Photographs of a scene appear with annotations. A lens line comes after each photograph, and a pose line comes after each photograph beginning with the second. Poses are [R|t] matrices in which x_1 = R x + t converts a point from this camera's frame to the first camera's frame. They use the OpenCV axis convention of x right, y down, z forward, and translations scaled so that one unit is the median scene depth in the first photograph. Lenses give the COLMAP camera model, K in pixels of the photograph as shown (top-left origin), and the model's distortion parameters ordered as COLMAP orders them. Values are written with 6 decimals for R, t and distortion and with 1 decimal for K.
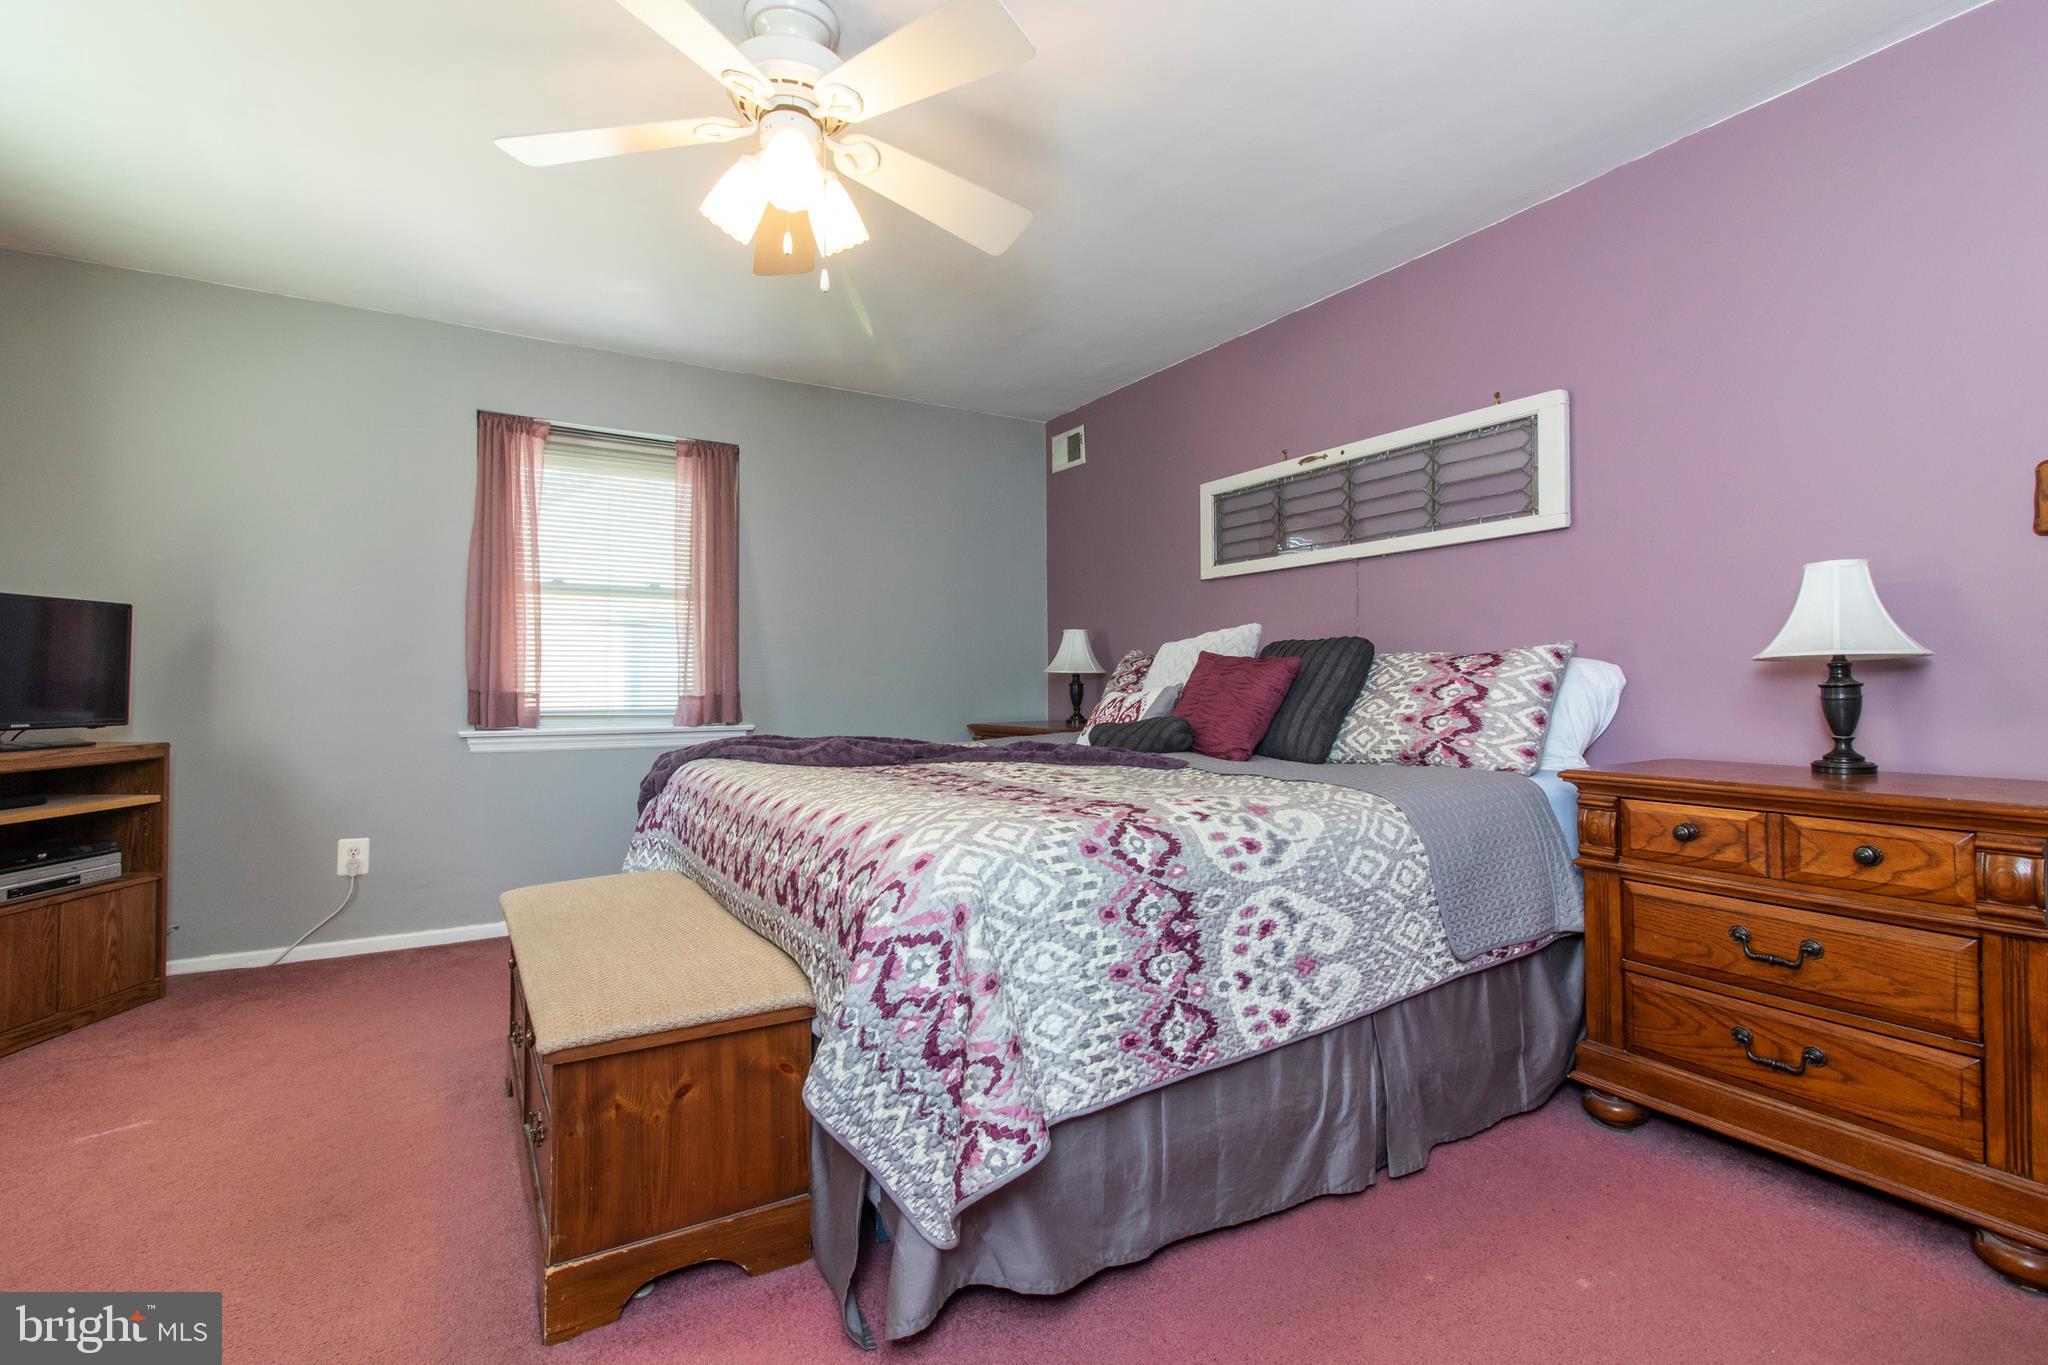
lens RADIAL K [[940.0, 0, 1022.9], [0, 940.0, 668.9], [0, 0, 1]] dist [-0.002288, 0.000601]
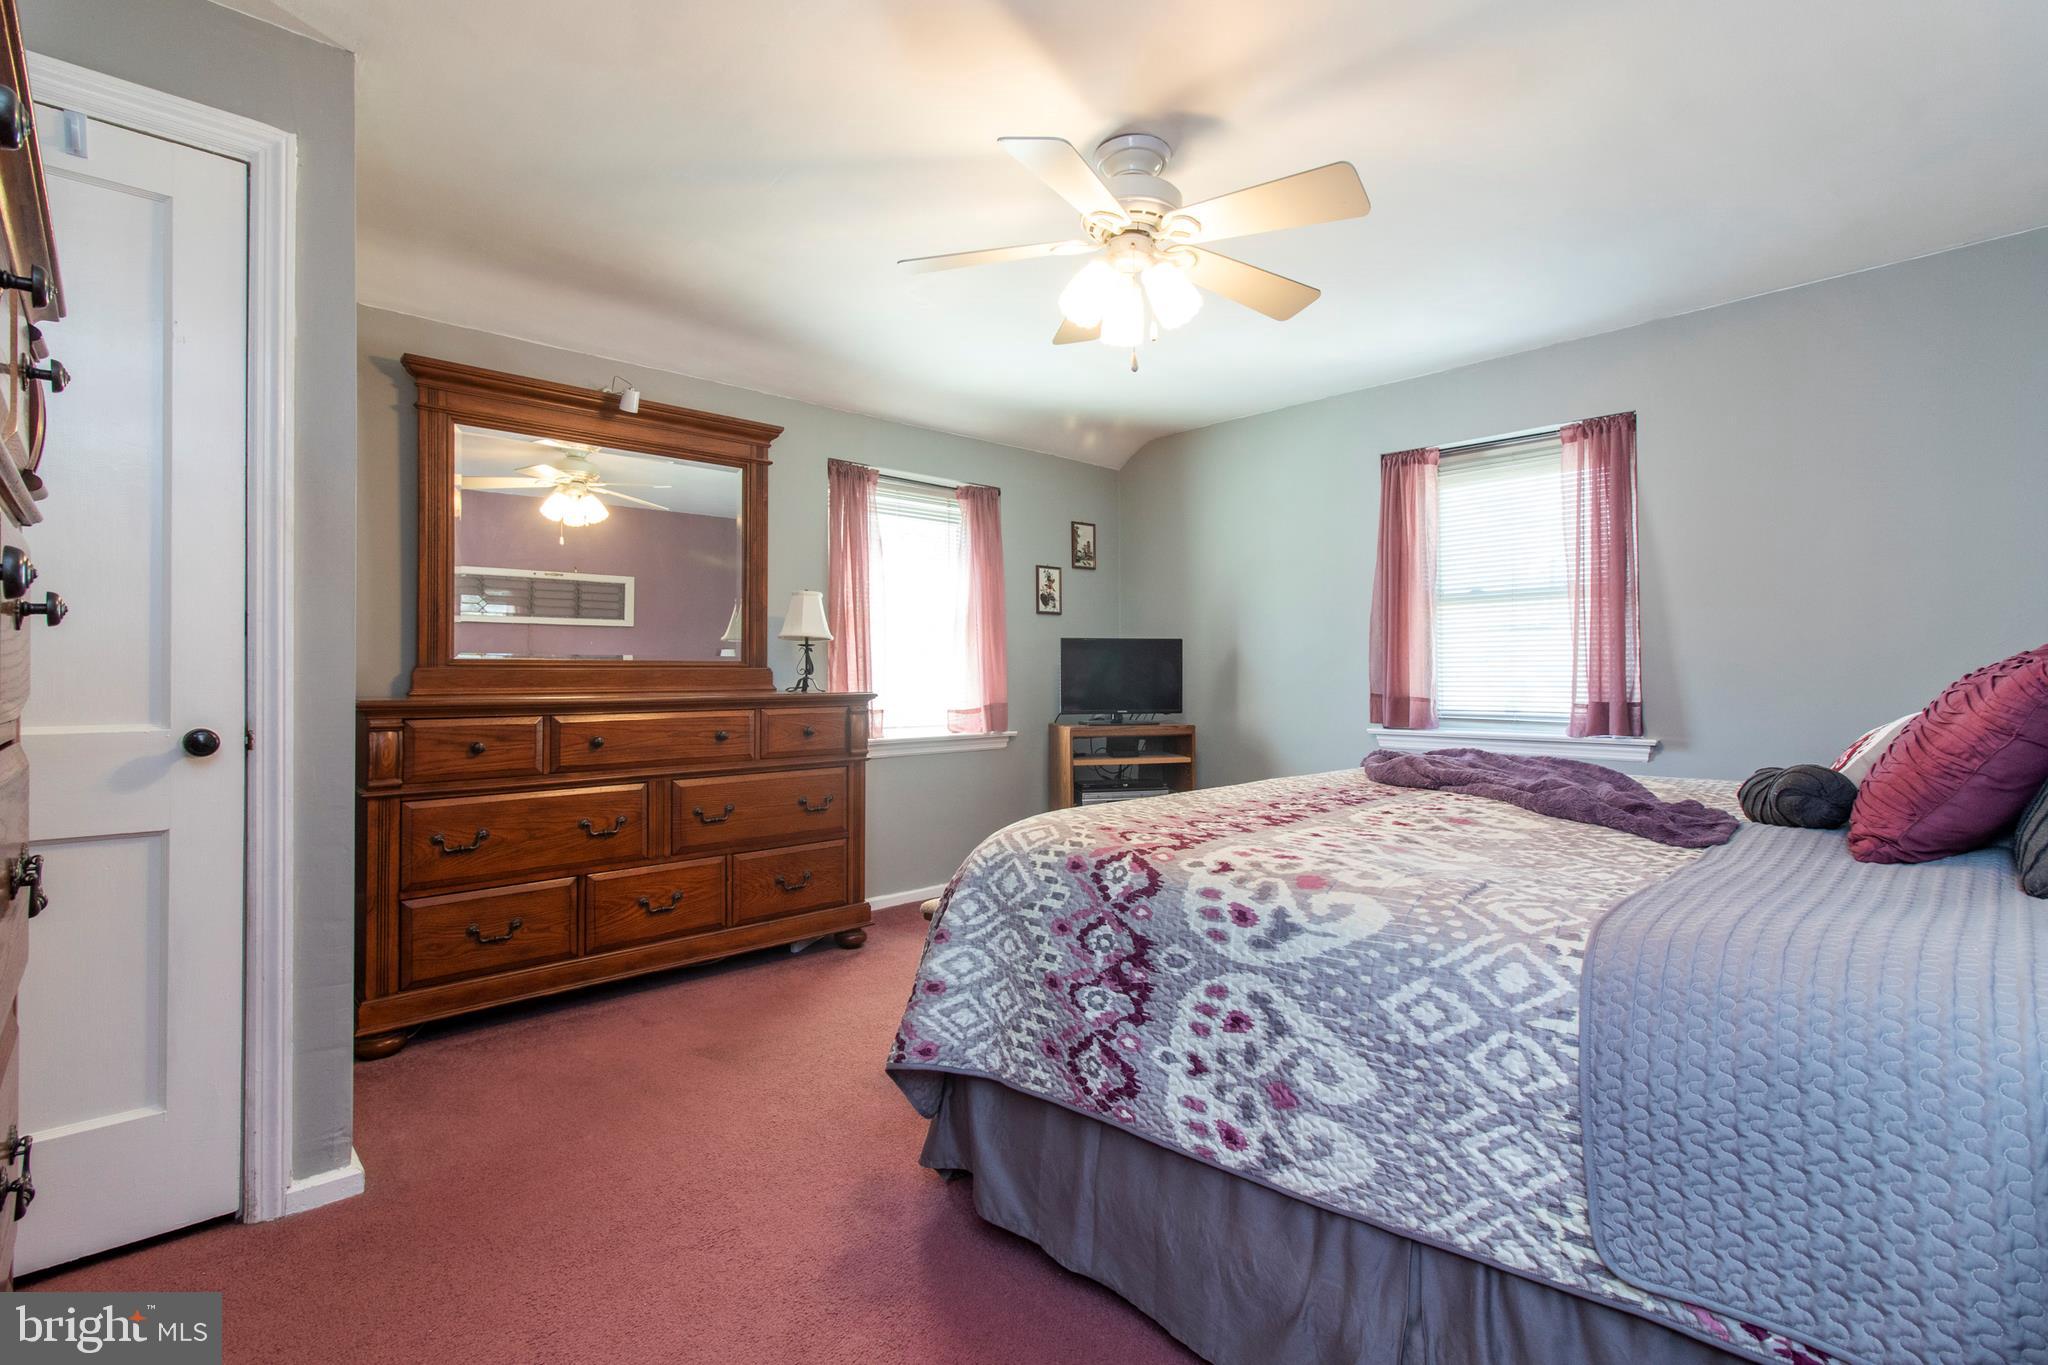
lens RADIAL K [[940.0, 0, 1026.6], [0, 940.0, 675.5], [0, 0, 1]] dist [-0.002288, 0.000601]
pose [[0.219454, -0.002581, -0.975619, 1.011251], [0.018338, 0.999831, 0.001480, -0.022492], [0.975451, -0.018216, 0.219464, 0.664515]]
